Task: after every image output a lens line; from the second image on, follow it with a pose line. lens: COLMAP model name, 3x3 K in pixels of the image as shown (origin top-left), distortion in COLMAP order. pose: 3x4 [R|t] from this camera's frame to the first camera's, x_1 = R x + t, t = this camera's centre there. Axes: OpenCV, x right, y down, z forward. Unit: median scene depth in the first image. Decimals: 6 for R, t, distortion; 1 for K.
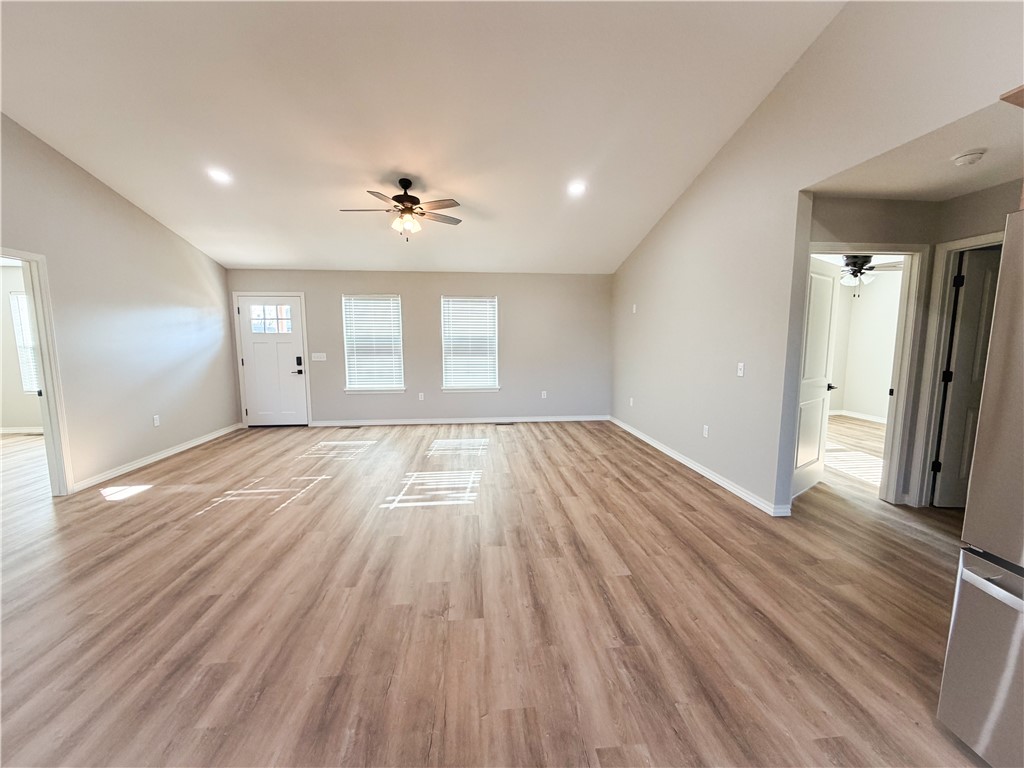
lens RADIAL K [[409.5, 0, 512.0], [0, 409.5, 384.0], [0, 0, 1]] dist [-0.000418, -0.000097]
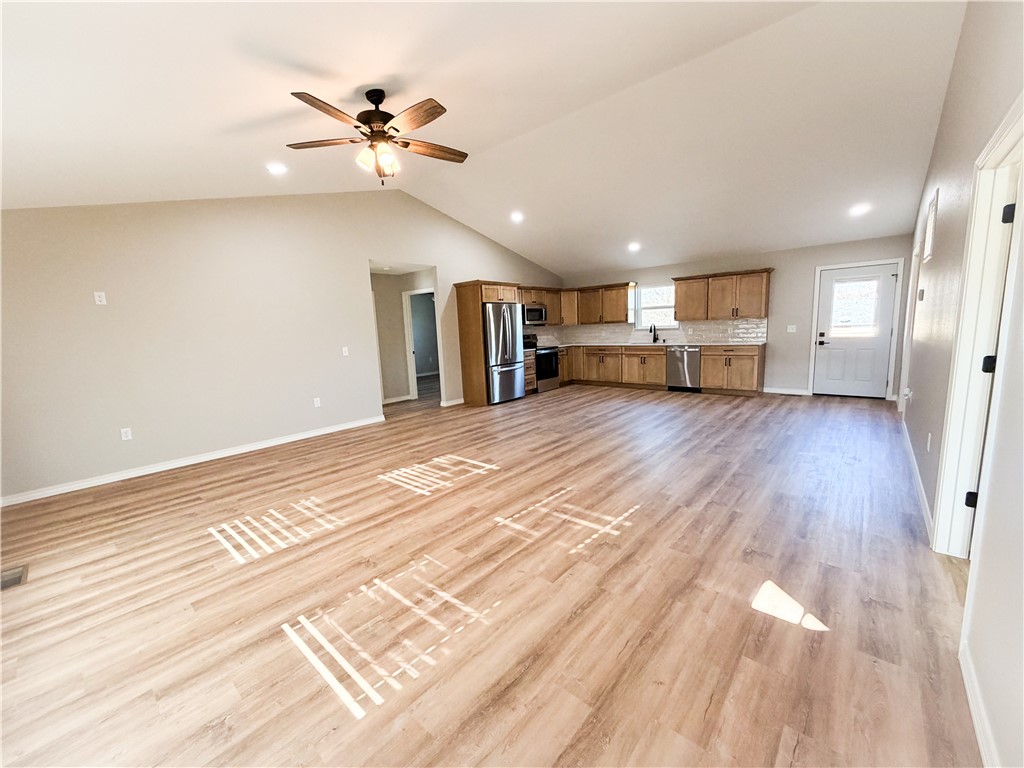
lens RADIAL K [[409.5, 0, 512.0], [0, 409.5, 384.0], [0, 0, 1]] dist [-0.000418, -0.000097]
pose [[-0.687104, -0.069818, 0.723196, -1.137276], [0.123471, 0.969674, 0.210922, -0.180256], [-0.715991, 0.234219, -0.657647, 1.706953]]
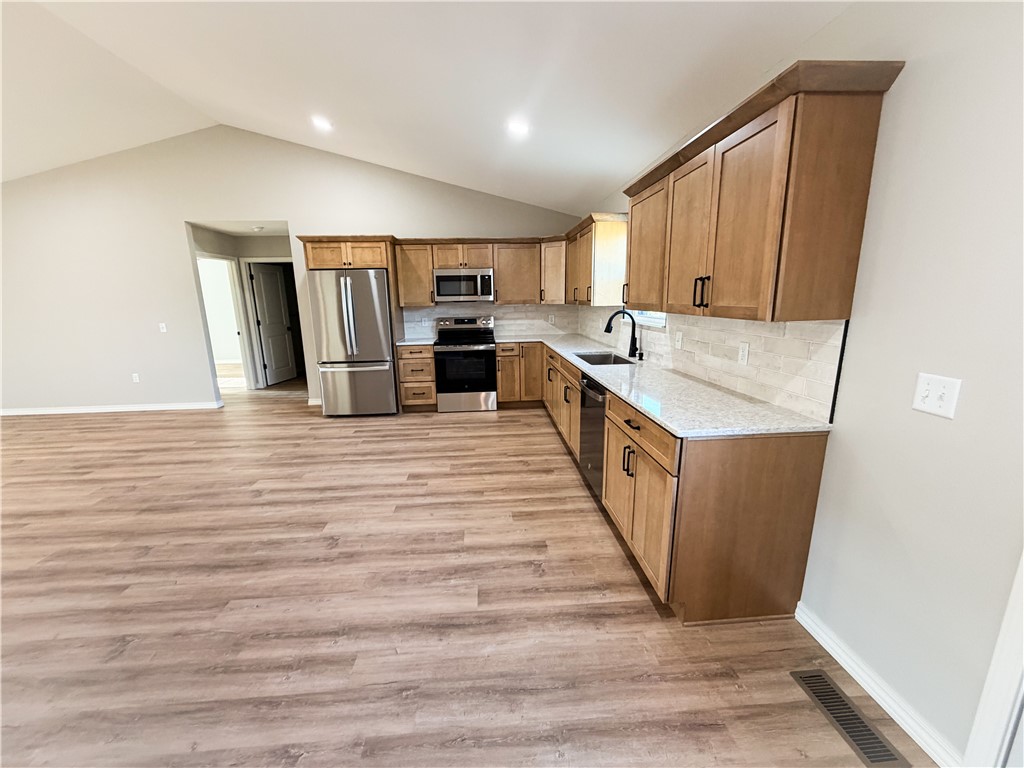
lens RADIAL K [[409.5, 0, 512.0], [0, 409.5, 384.0], [0, 0, 1]] dist [-0.000418, -0.000097]
pose [[0.028592, -0.207816, 0.977750, -0.967441], [0.126995, 0.970979, 0.202663, 0.023493], [-0.991491, 0.118375, 0.054154, -0.347515]]
